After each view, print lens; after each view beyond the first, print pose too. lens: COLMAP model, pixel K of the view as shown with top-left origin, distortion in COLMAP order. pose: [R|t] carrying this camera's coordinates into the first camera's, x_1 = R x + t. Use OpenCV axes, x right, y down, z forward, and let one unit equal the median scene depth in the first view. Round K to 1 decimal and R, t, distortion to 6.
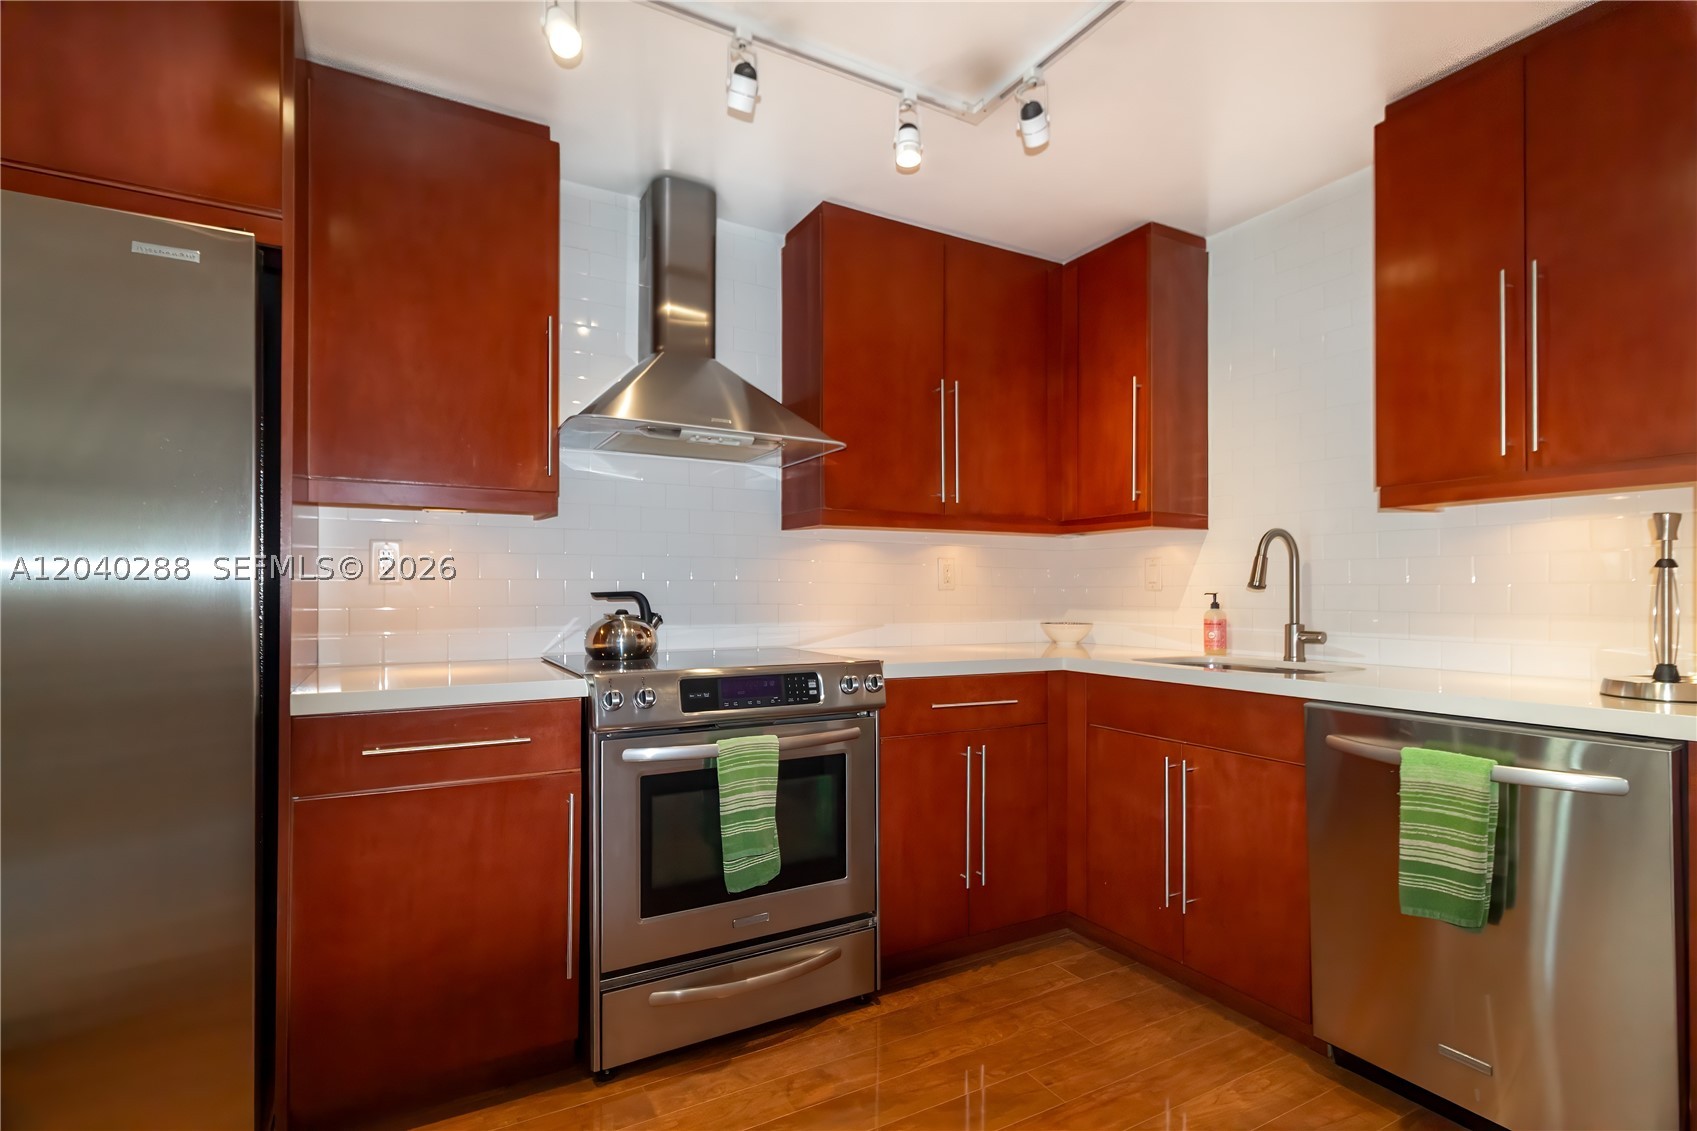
lens RADIAL K [[769.1, 0, 848.5], [0, 769.1, 565.5], [0, 0, 1]] dist [0.000436, 0.000208]
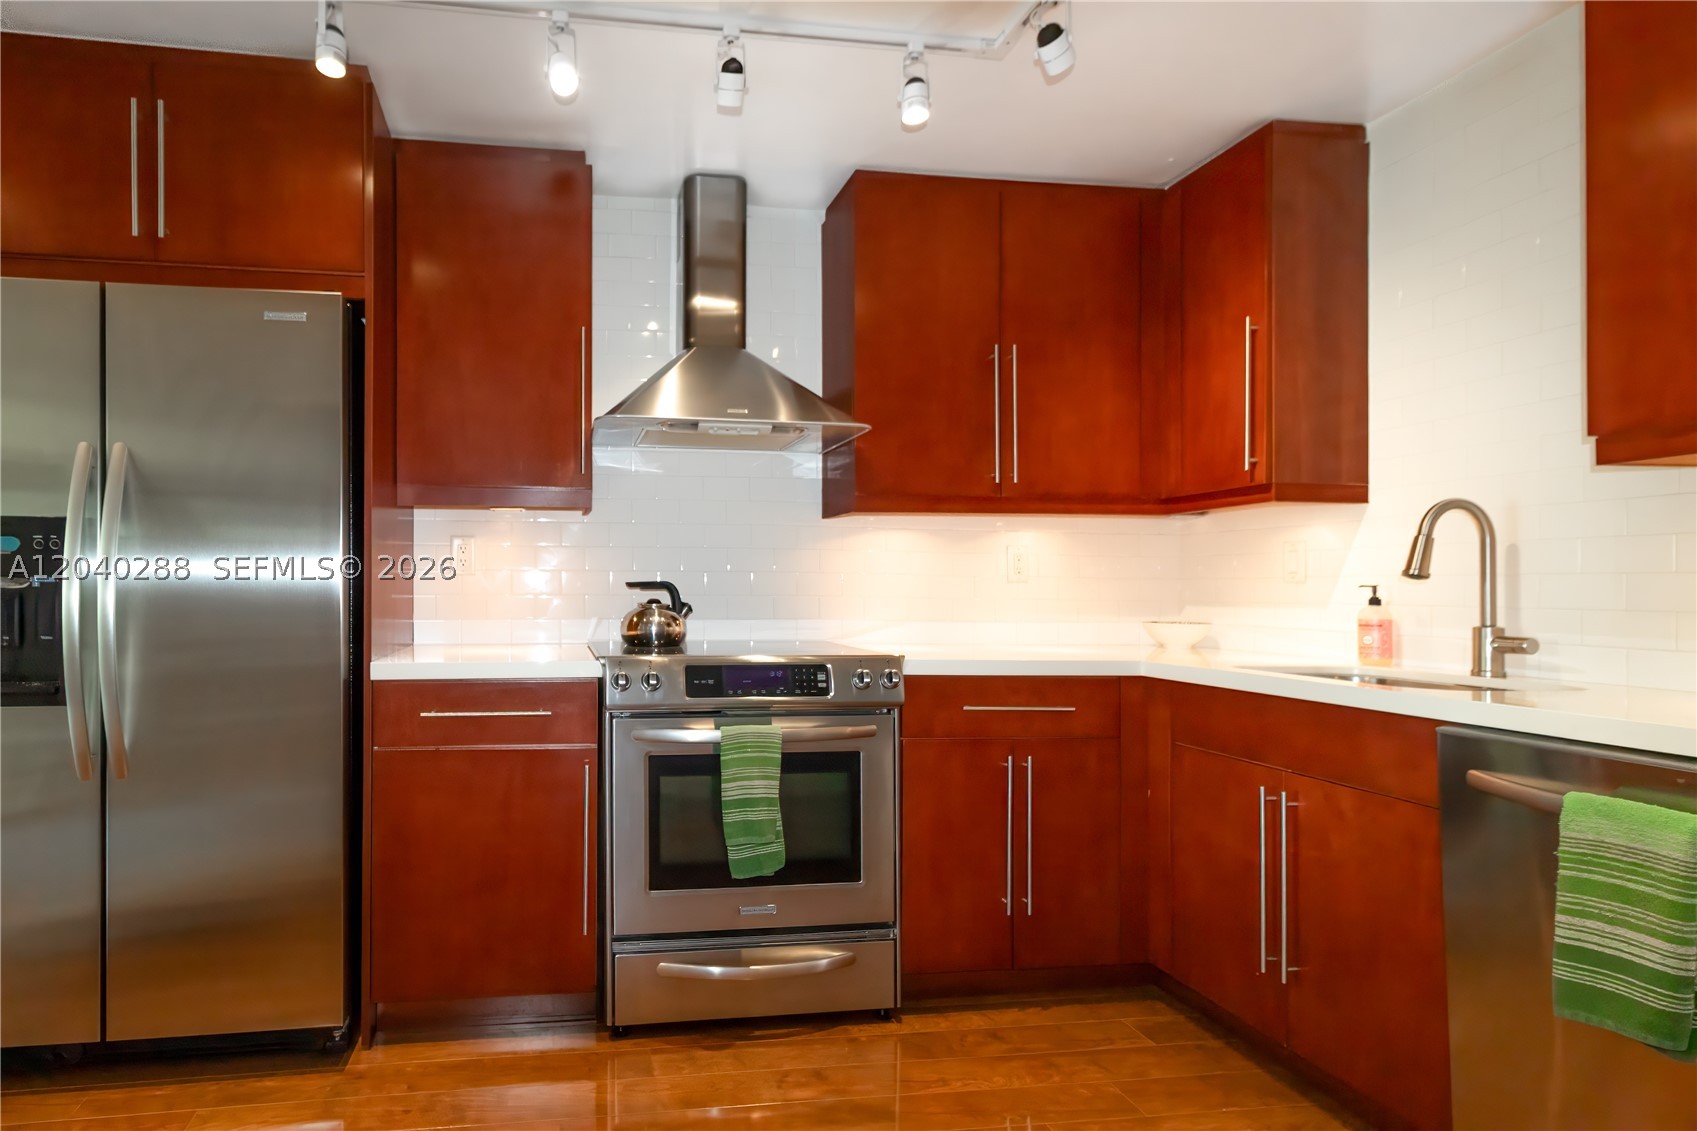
lens RADIAL K [[949.1, 0, 848.5], [0, 949.1, 565.5], [0, 0, 1]] dist [0.001770, -0.001188]
pose [[0.928348, -0.008772, -0.371608, 0.415621], [0.008358, 0.999961, -0.002724, 0.017274], [0.371617, -0.000577, 0.928386, -0.093729]]
